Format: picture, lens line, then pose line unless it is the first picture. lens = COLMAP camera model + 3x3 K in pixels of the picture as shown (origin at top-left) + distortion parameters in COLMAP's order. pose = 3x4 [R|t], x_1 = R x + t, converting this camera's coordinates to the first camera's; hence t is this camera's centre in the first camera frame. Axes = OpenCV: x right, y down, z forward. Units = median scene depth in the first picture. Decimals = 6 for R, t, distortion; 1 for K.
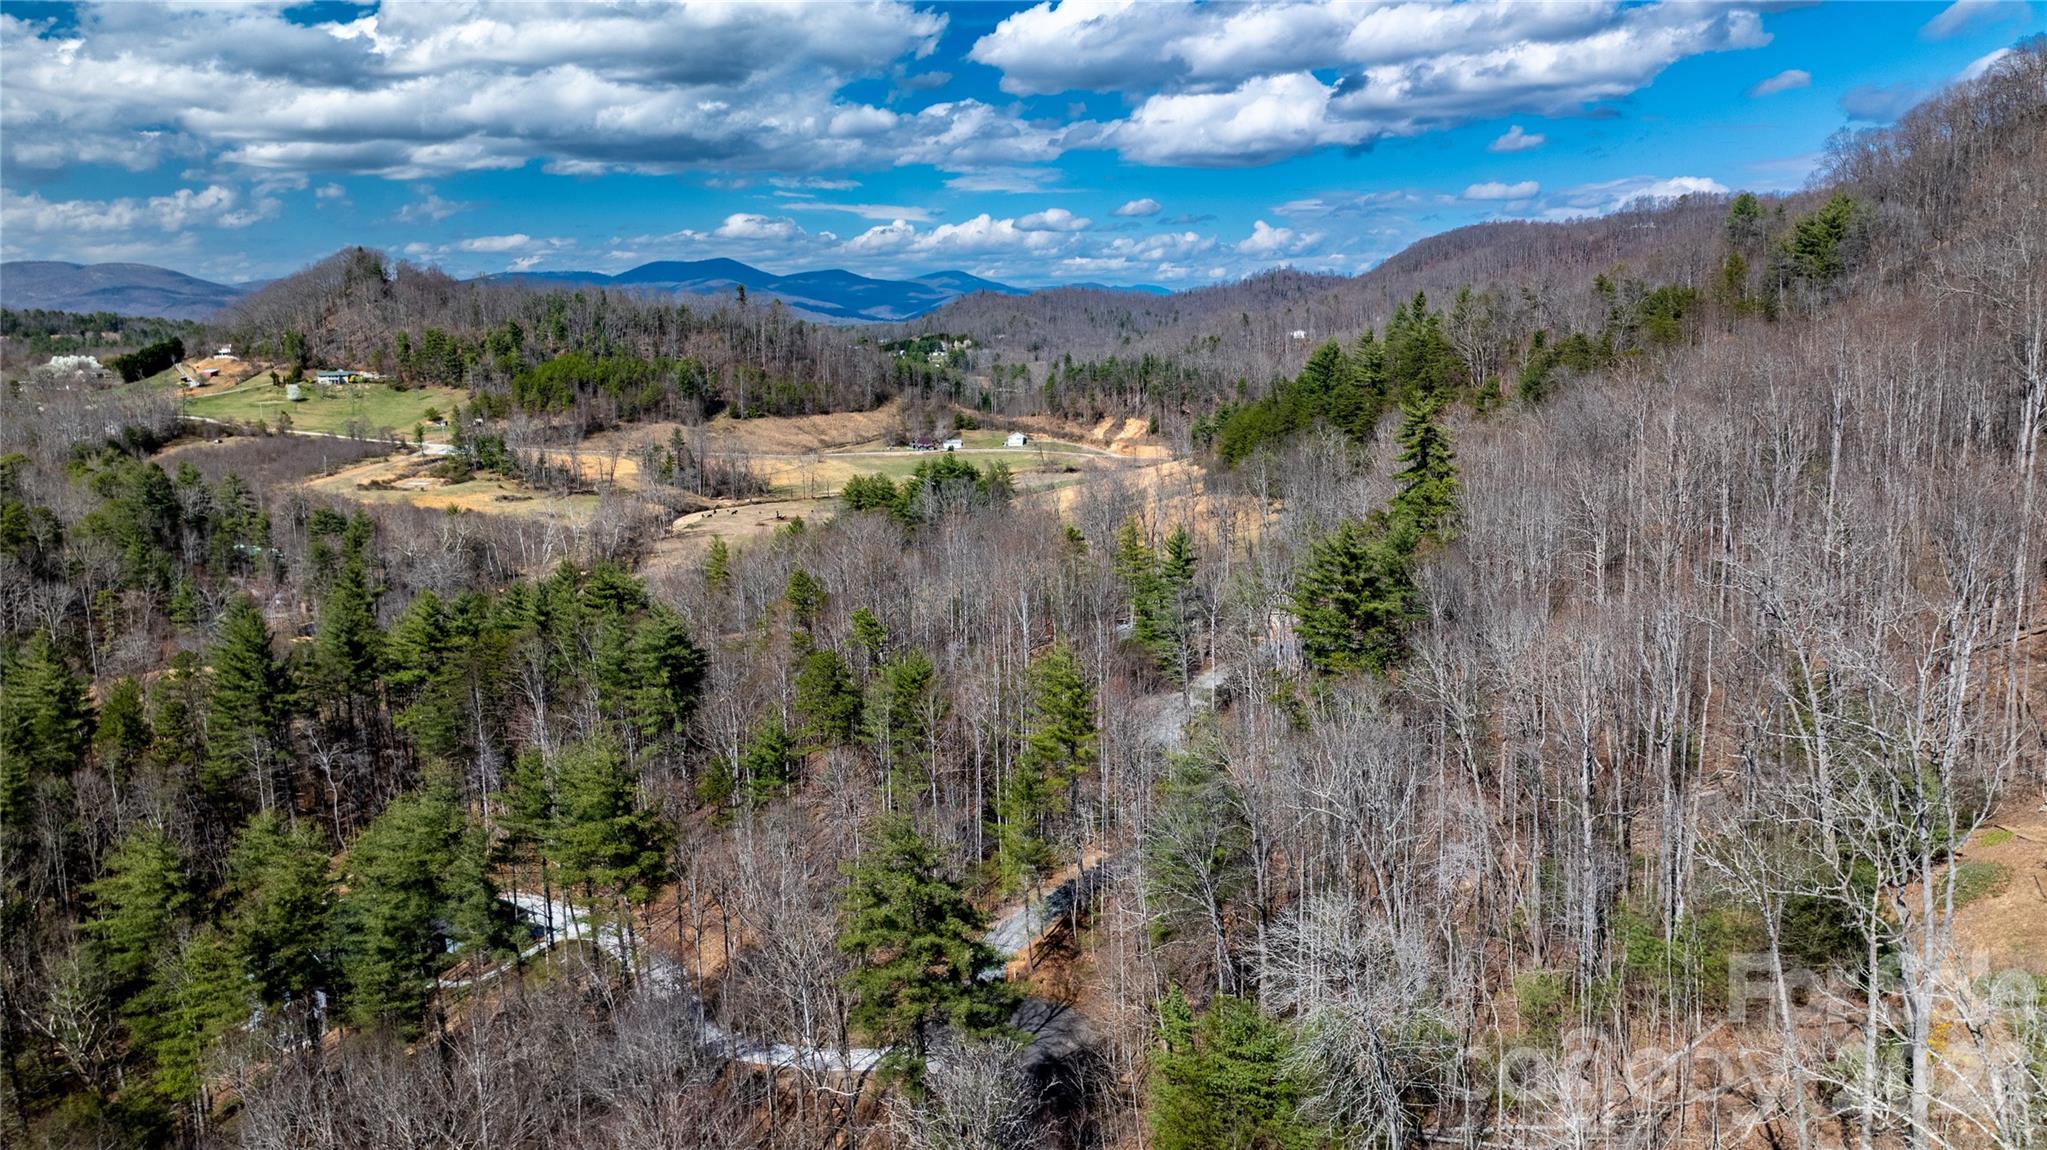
lens RADIAL K [[1501.6, 0, 1074.5], [0, 1501.6, 568.4], [0, 0, 1]] dist [-0.029783, 0.021542]
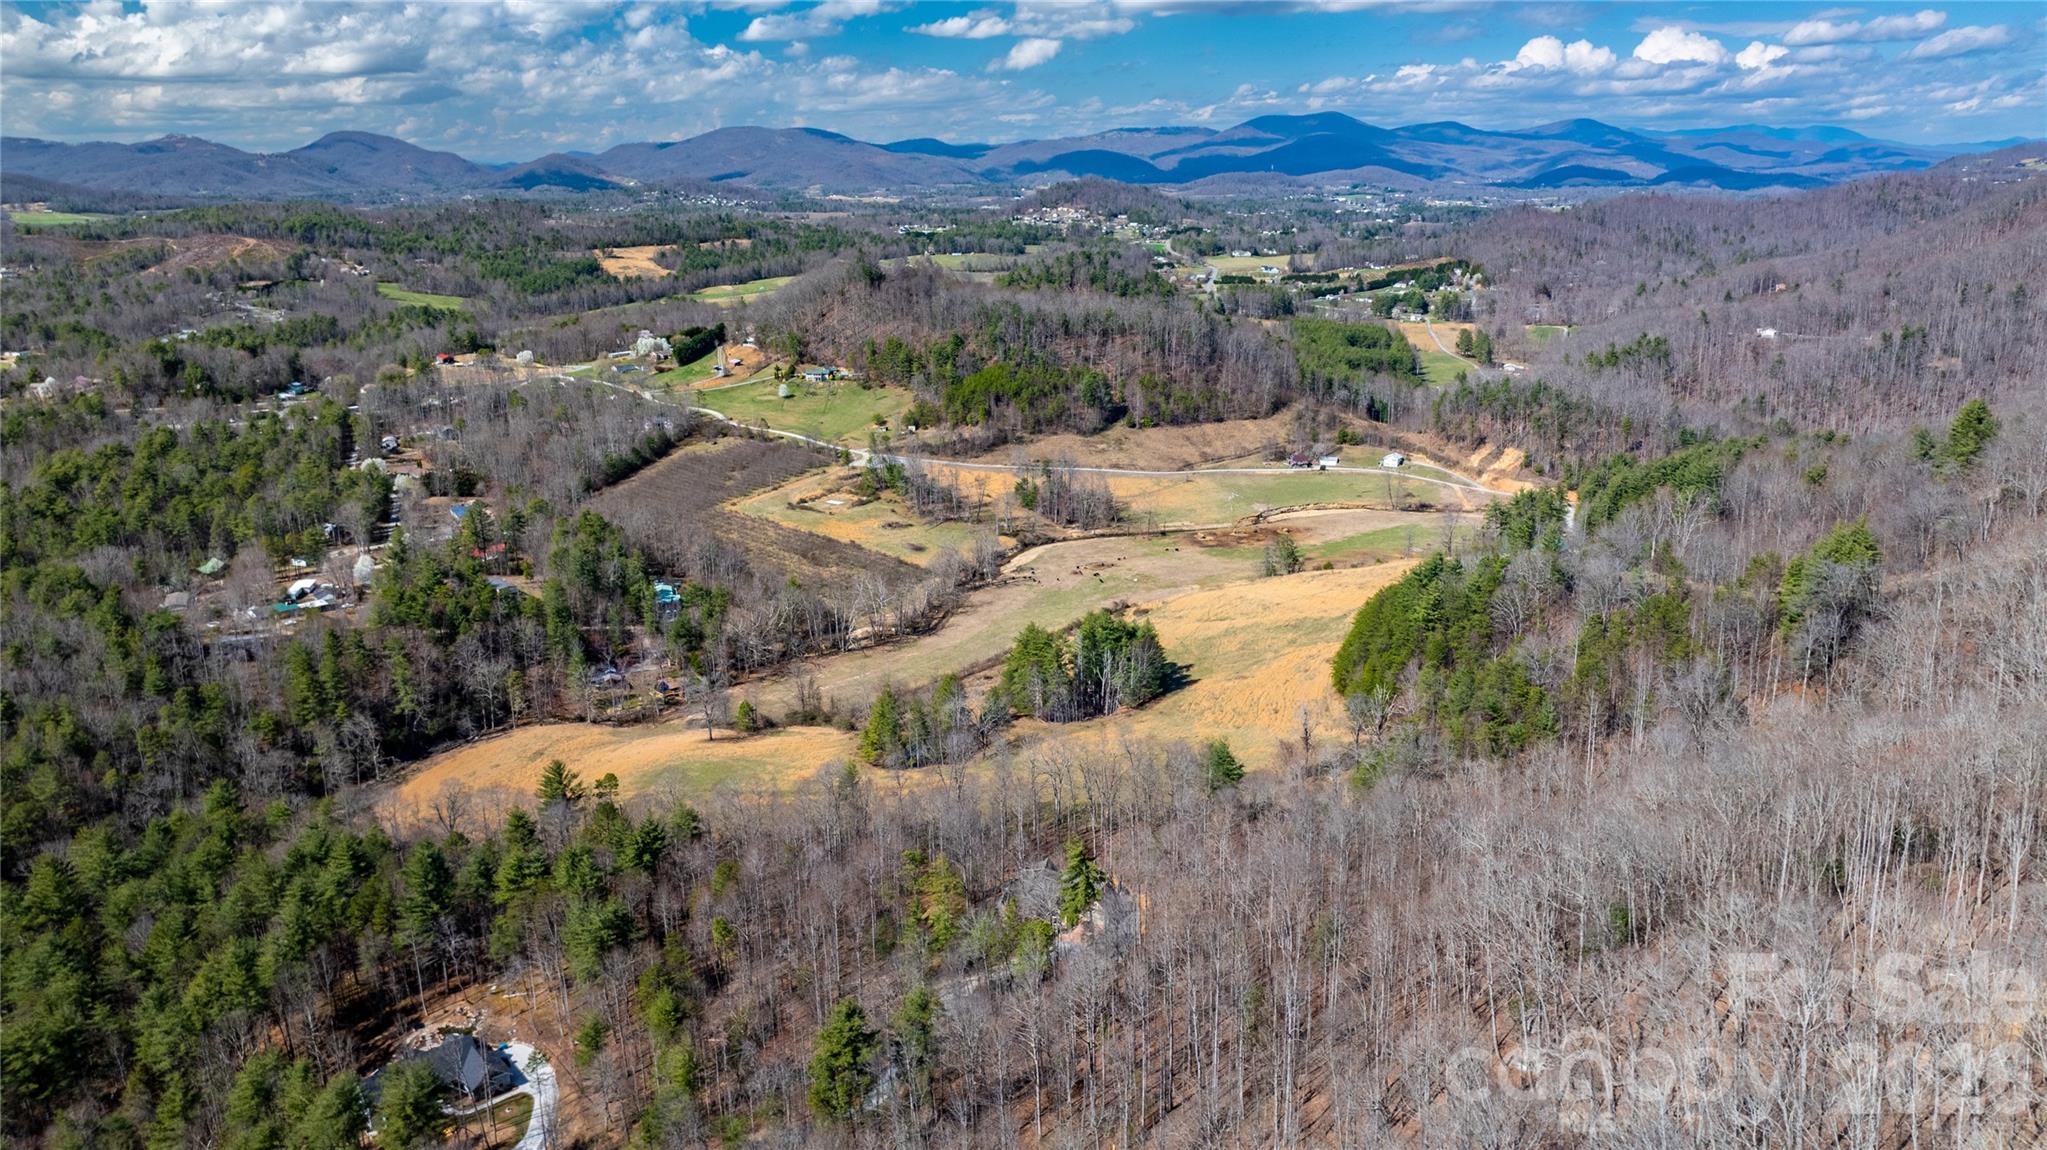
lens RADIAL K [[1501.6, 0, 1027.8], [0, 1501.6, 578.2], [0, 0, 1]] dist [-0.029783, 0.021542]
pose [[0.910731, 0.107906, -0.398654, 0.161422], [-0.065868, 0.990859, 0.117726, -0.116015], [0.407714, -0.080958, 0.909514, -0.055394]]
